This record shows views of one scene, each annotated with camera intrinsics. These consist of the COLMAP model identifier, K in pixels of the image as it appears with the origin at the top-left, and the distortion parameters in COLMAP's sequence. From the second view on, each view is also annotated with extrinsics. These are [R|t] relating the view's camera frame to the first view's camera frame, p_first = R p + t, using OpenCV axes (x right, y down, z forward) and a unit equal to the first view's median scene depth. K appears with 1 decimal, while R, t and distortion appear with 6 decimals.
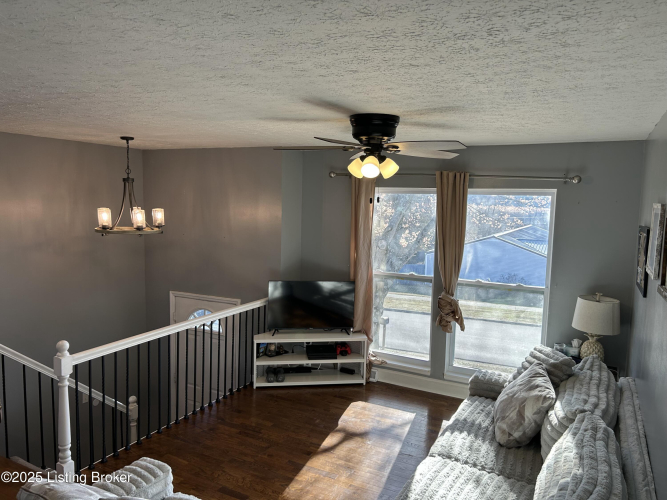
lens RADIAL K [[503.5, 0, 335.9], [0, 503.5, 254.1], [0, 0, 1]] dist [0.048205, -0.054612]
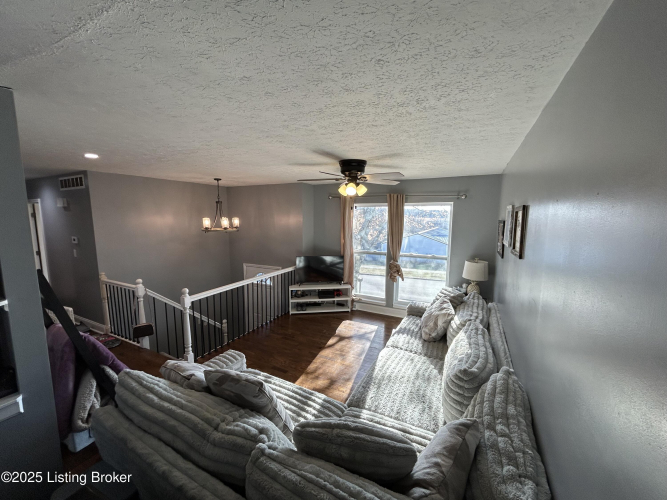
lens RADIAL K [[271.3, 0, 332.3], [0, 271.3, 250.8], [0, 0, 1]] dist [-0.004437, 0.002304]
pose [[0.999800, -0.019634, -0.003759, 0.000651], [0.019702, 0.999623, 0.019105, 0.019749], [0.003383, -0.019175, 0.999810, 0.019866]]
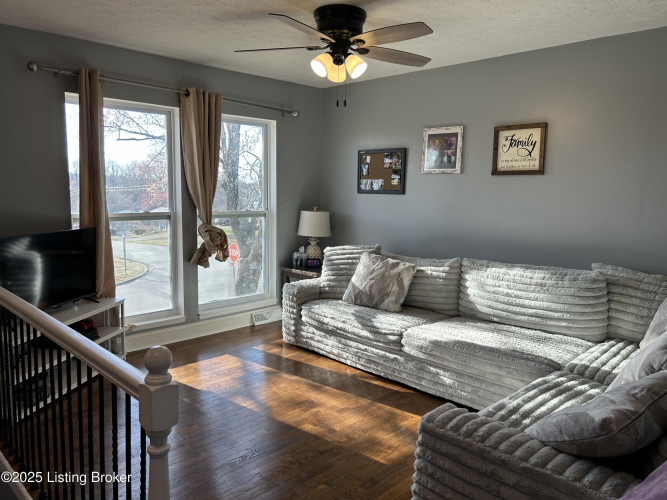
lens RADIAL K [[503.5, 0, 332.7], [0, 503.5, 254.2], [0, 0, 1]] dist [0.048205, -0.054612]
pose [[0.306531, -0.148496, 0.940206, -0.649581], [0.095499, 0.987570, 0.124842, 0.040380], [-0.947058, 0.051520, 0.316902, 0.537738]]
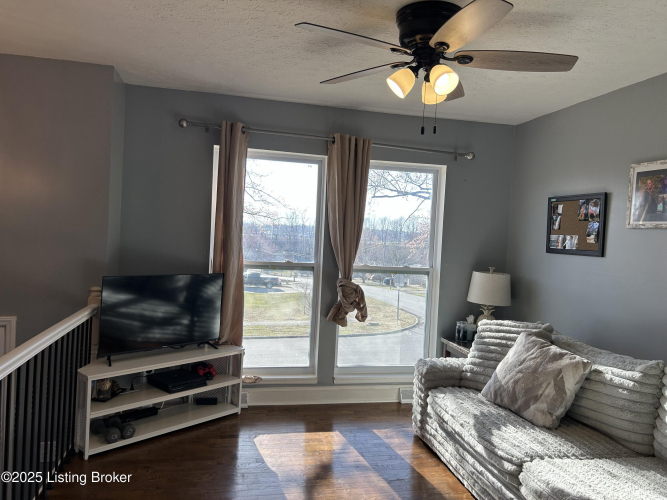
lens RADIAL K [[503.5, 0, 339.6], [0, 503.5, 251.8], [0, 0, 1]] dist [0.048205, -0.054612]
pose [[0.761711, -0.012482, 0.647797, -0.364902], [0.041901, 0.998670, -0.030026, 0.061652], [-0.646561, 0.050015, 0.761221, 0.399196]]
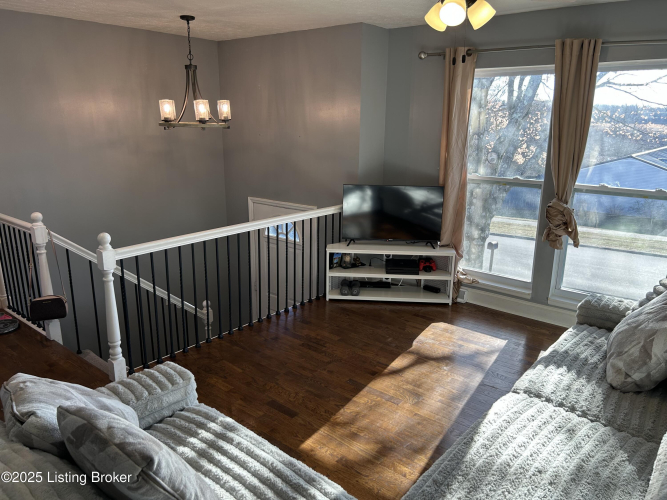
lens RADIAL K [[503.5, 0, 335.1], [0, 503.5, 252.4], [0, 0, 1]] dist [0.048205, -0.054612]
pose [[0.976344, 0.041340, -0.212235, 0.051645], [-0.009900, 0.989070, 0.147111, 0.048629], [0.215997, -0.141530, 0.966082, 0.144762]]
